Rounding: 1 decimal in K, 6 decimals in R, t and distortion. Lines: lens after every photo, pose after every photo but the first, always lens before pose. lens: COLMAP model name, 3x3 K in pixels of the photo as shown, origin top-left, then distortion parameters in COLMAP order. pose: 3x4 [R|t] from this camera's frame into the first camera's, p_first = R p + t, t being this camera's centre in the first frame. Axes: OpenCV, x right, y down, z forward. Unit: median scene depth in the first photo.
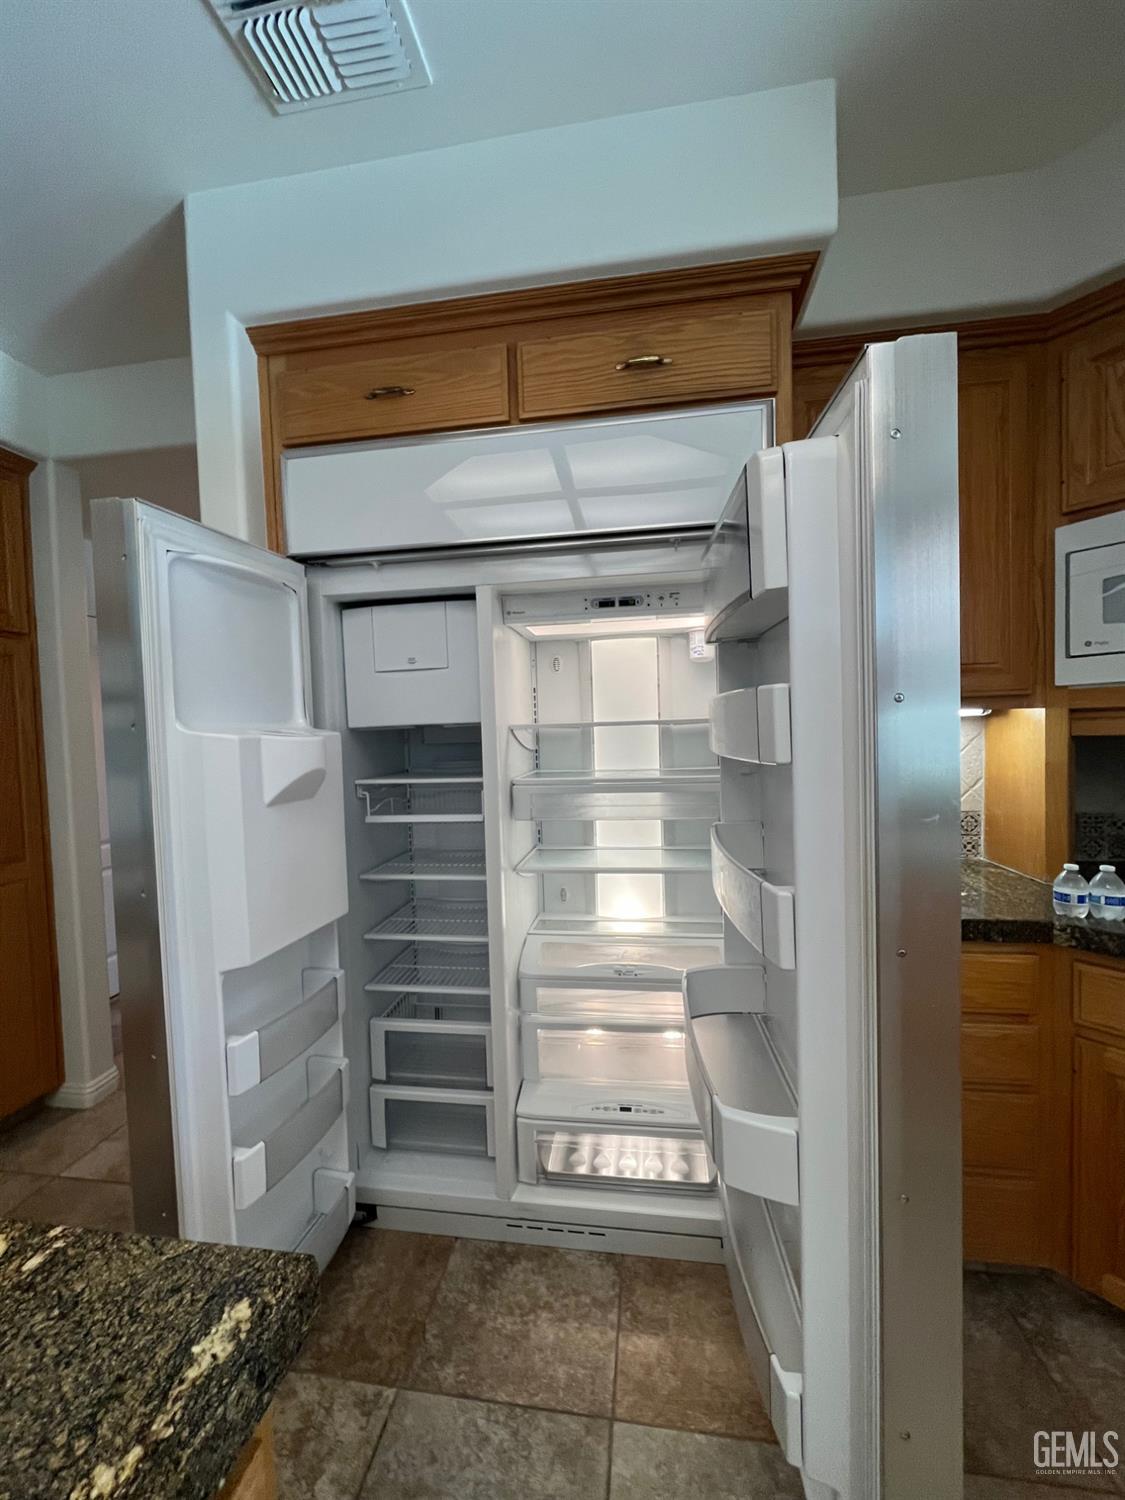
lens RADIAL K [[605.5, 0, 552.6], [0, 605.5, 748.3], [0, 0, 1]] dist [-0.001916, 0.000427]
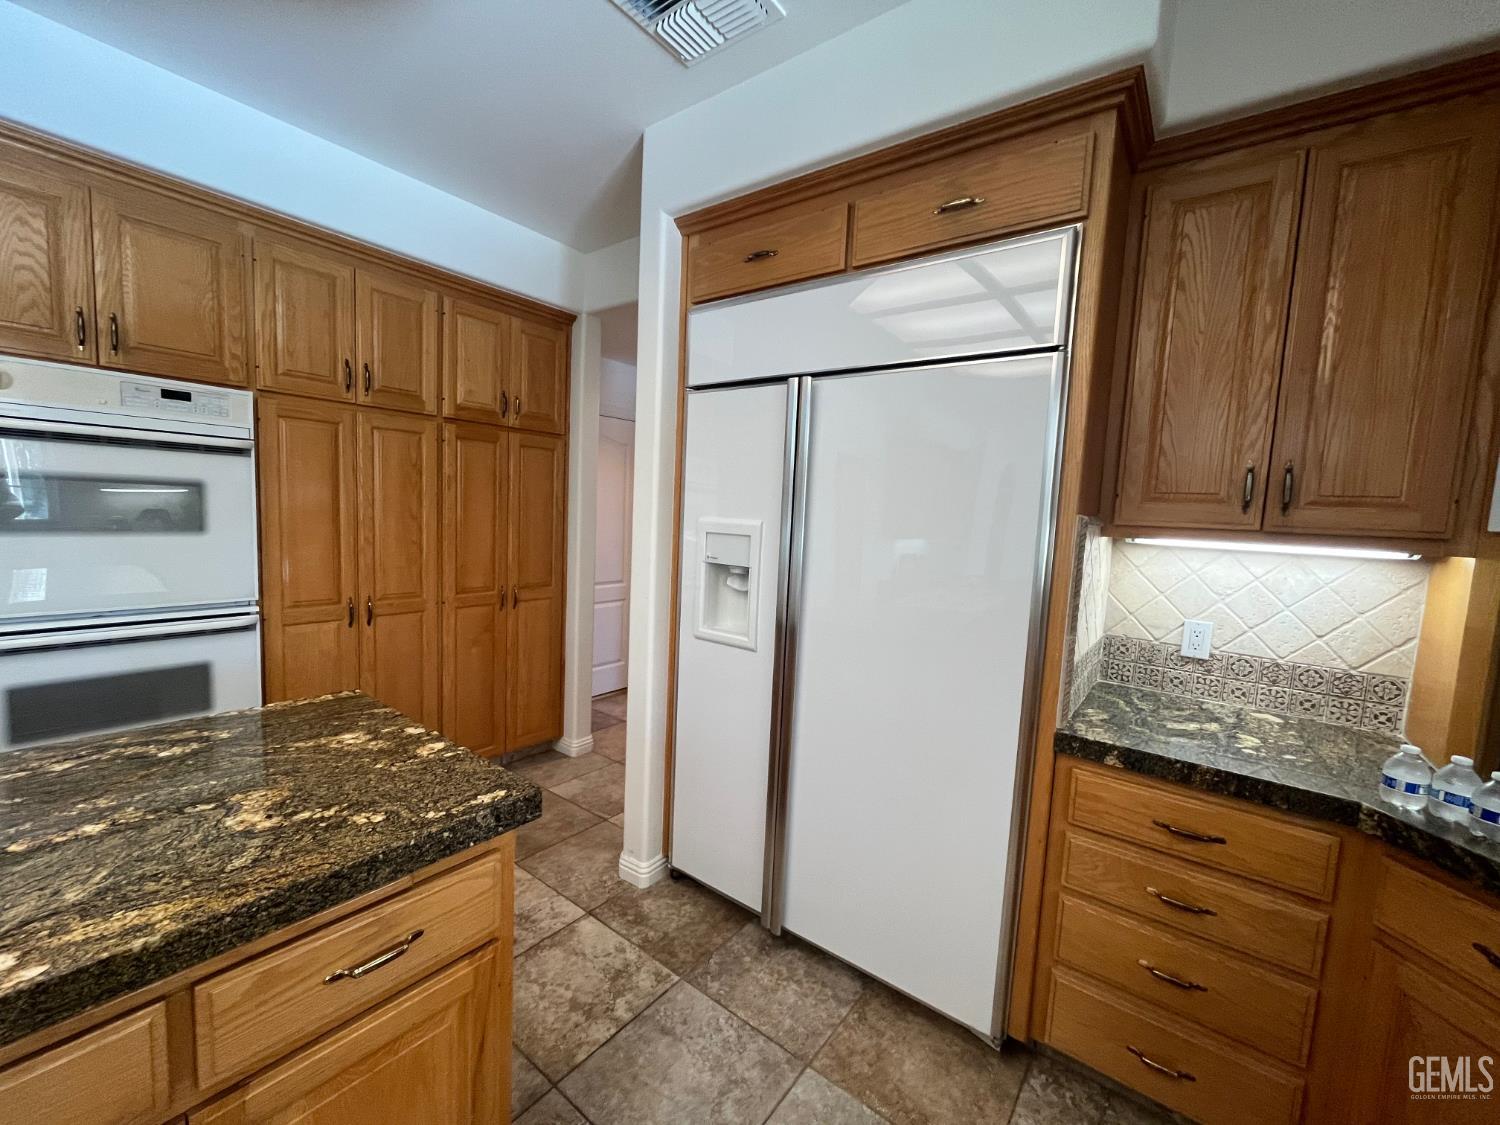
lens RADIAL K [[605.5, 0, 750.0], [0, 605.5, 562.5], [0, 0, 1]] dist [-0.001916, 0.000427]
pose [[0.878258, 0.113040, -0.464633, 0.402774], [-0.090870, 0.993405, 0.069920, -0.035360], [0.469473, -0.019187, 0.882738, -0.158063]]
